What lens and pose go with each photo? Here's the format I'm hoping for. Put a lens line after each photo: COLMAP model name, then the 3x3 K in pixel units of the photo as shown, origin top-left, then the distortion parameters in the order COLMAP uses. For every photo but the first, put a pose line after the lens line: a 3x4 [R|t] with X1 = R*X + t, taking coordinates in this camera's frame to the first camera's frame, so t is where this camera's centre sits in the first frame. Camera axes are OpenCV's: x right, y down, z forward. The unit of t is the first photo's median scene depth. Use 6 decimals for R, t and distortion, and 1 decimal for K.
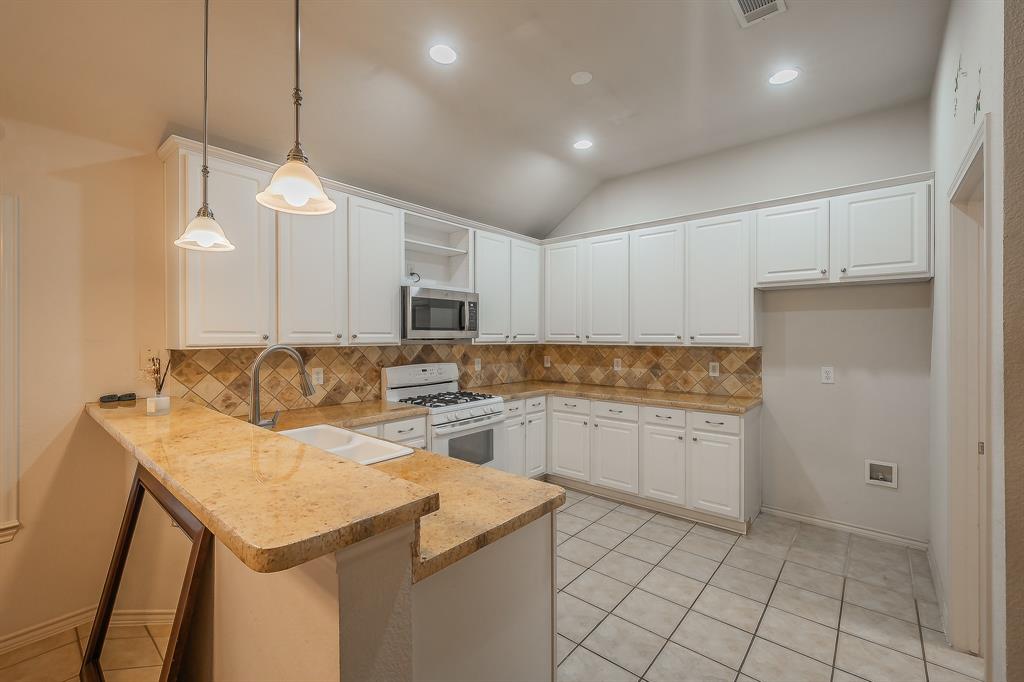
lens RADIAL K [[432.7, 0, 518.8], [0, 432.7, 338.6], [0, 0, 1]] dist [-0.000851, 0.000333]
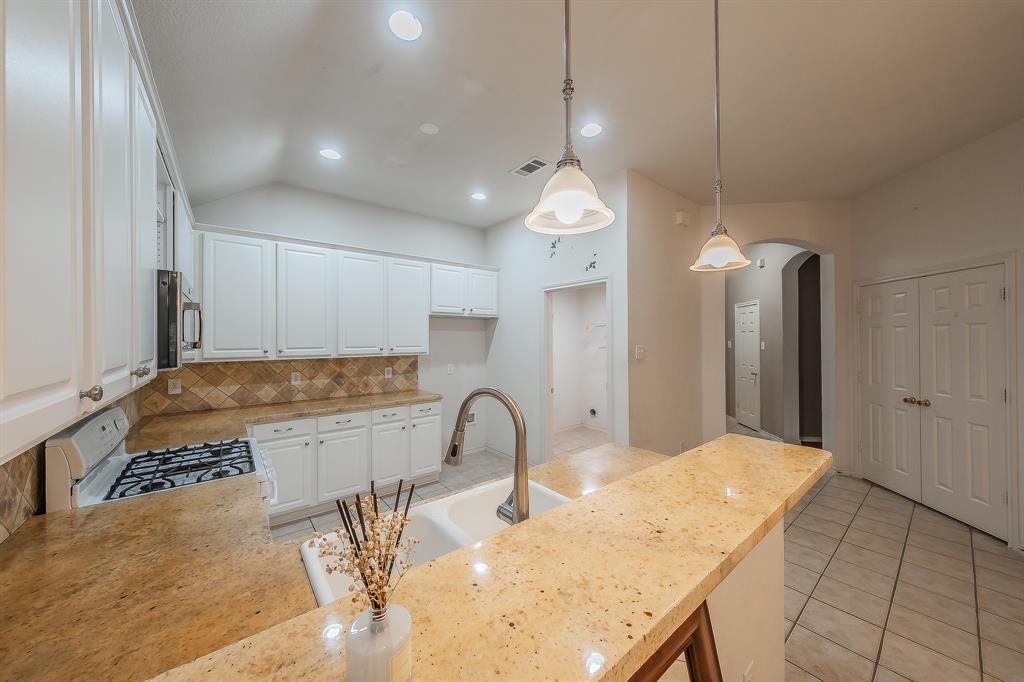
lens RADIAL K [[372.3, 0, 508.9], [0, 372.3, 338.0], [0, 0, 1]] dist [-0.000953, -0.001011]
pose [[0.166063, 0.002420, 0.986112, -0.592970], [0.012406, 0.999913, -0.004543, -0.024043], [-0.986037, 0.012989, 0.166019, 0.455897]]
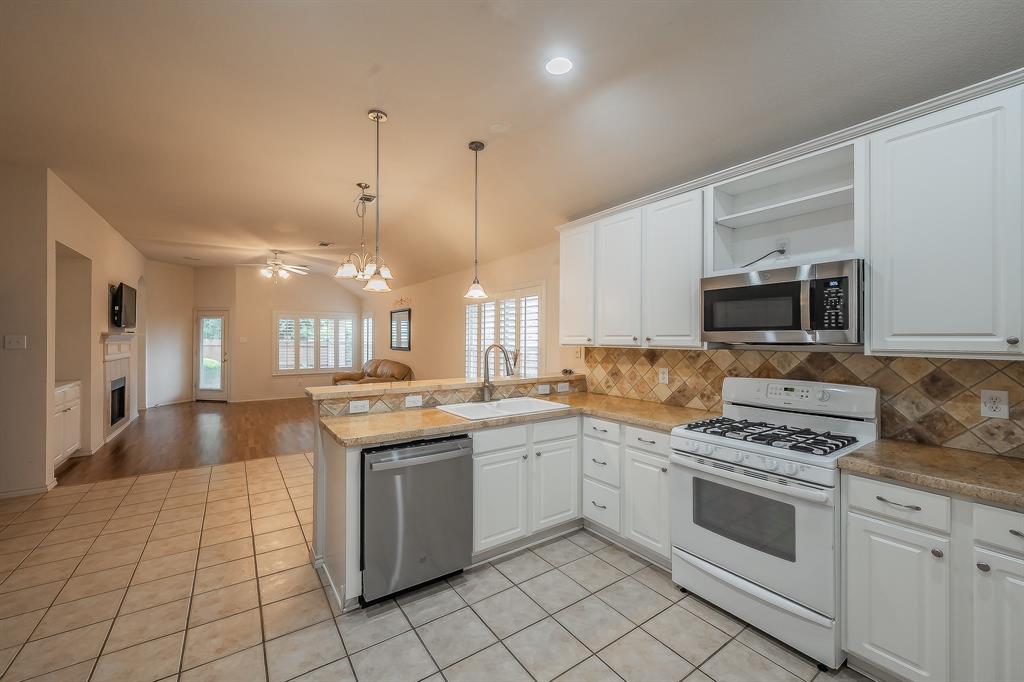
lens RADIAL K [[400.3, 0, 512.0], [0, 400.3, 337.5], [0, 0, 1]] dist [0.000582, -0.000587]
pose [[-0.246245, -0.003511, -0.969201, 0.515136], [-0.011301, 0.999936, -0.000752, -0.002857], [0.969142, 0.010768, -0.246269, 0.757447]]
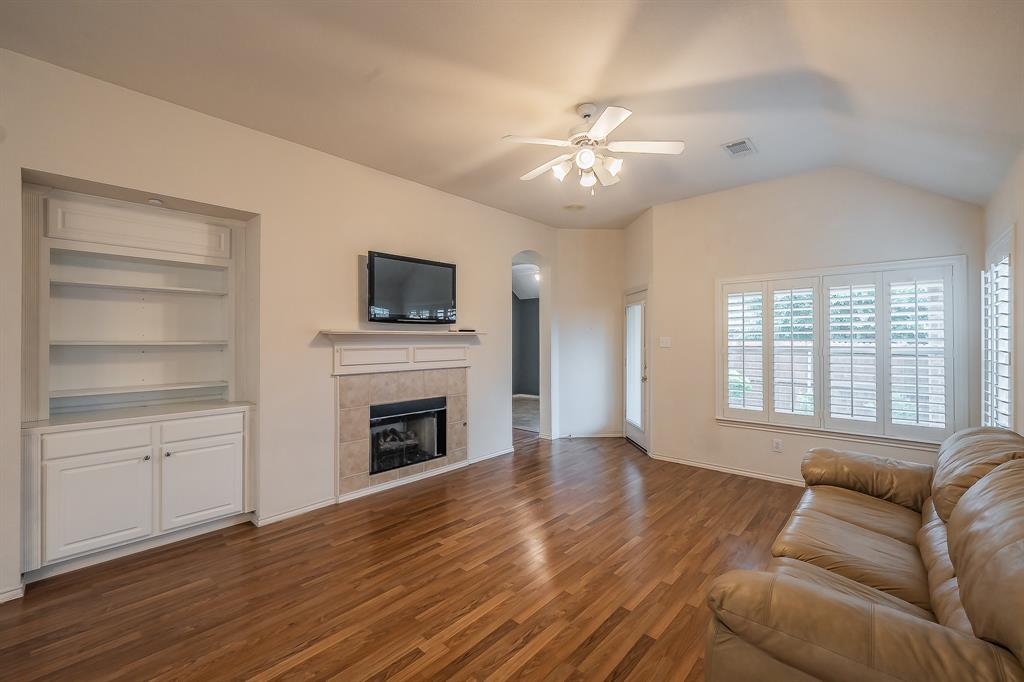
lens RADIAL K [[432.7, 0, 503.3], [0, 432.7, 338.3], [0, 0, 1]] dist [-0.000851, 0.000333]
pose [[-0.999760, 0.001740, 0.021850, -0.987835], [0.001860, 0.999983, 0.005473, 0.008352], [-0.021840, 0.005513, -0.999746, -0.051423]]
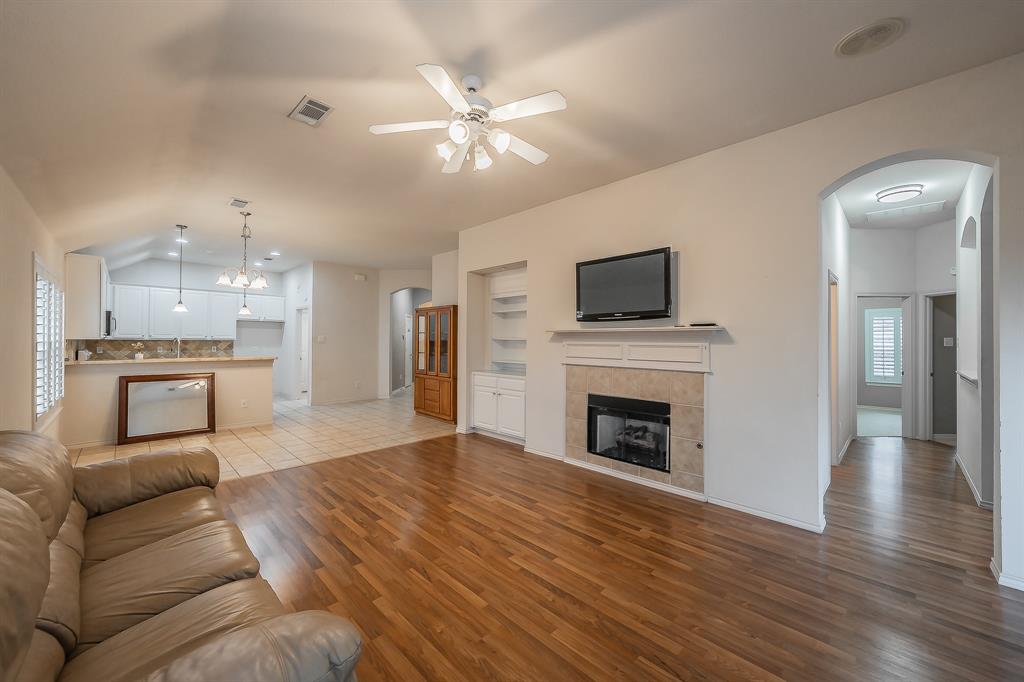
lens RADIAL K [[400.3, 0, 520.2], [0, 400.3, 336.7], [0, 0, 1]] dist [0.000582, -0.000587]
pose [[0.075516, 0.009221, 0.997102, -1.839706], [0.003170, 0.999950, -0.009487, 0.027456], [-0.997140, 0.003877, 0.075483, -1.041389]]
